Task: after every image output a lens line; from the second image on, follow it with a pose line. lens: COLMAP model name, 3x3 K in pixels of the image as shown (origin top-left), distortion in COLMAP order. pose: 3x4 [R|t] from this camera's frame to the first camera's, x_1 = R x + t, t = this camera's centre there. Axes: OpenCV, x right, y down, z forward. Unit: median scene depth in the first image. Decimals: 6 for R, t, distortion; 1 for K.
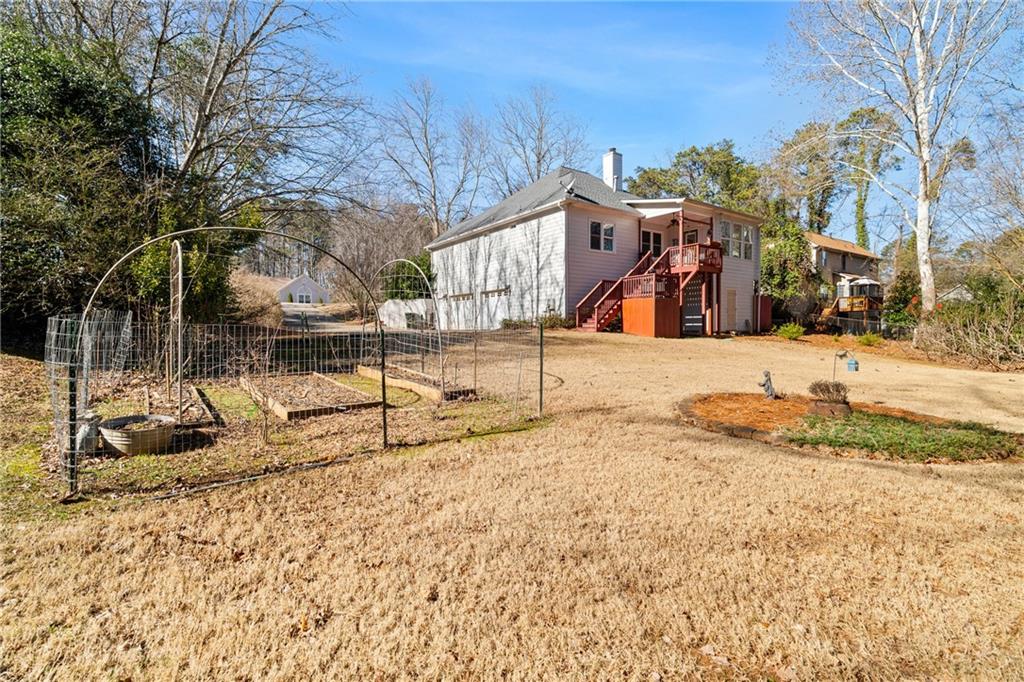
lens RADIAL K [[467.4, 0, 513.8], [0, 467.4, 337.7], [0, 0, 1]] dist [-0.005389, 0.000844]
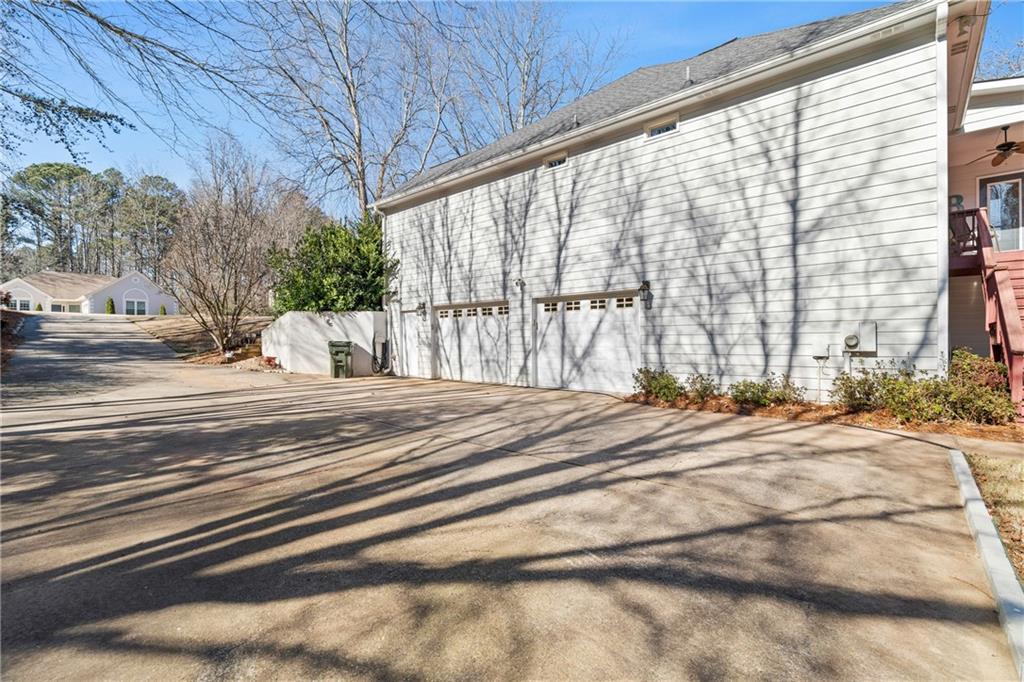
lens RADIAL K [[467.4, 0, 508.9], [0, 467.4, 343.2], [0, 0, 1]] dist [-0.005389, 0.000844]
pose [[0.971875, 0.002955, 0.235480, -0.182166], [0.002042, 0.999778, -0.020973, -0.044431], [-0.235490, 0.020864, 0.971653, 0.554465]]
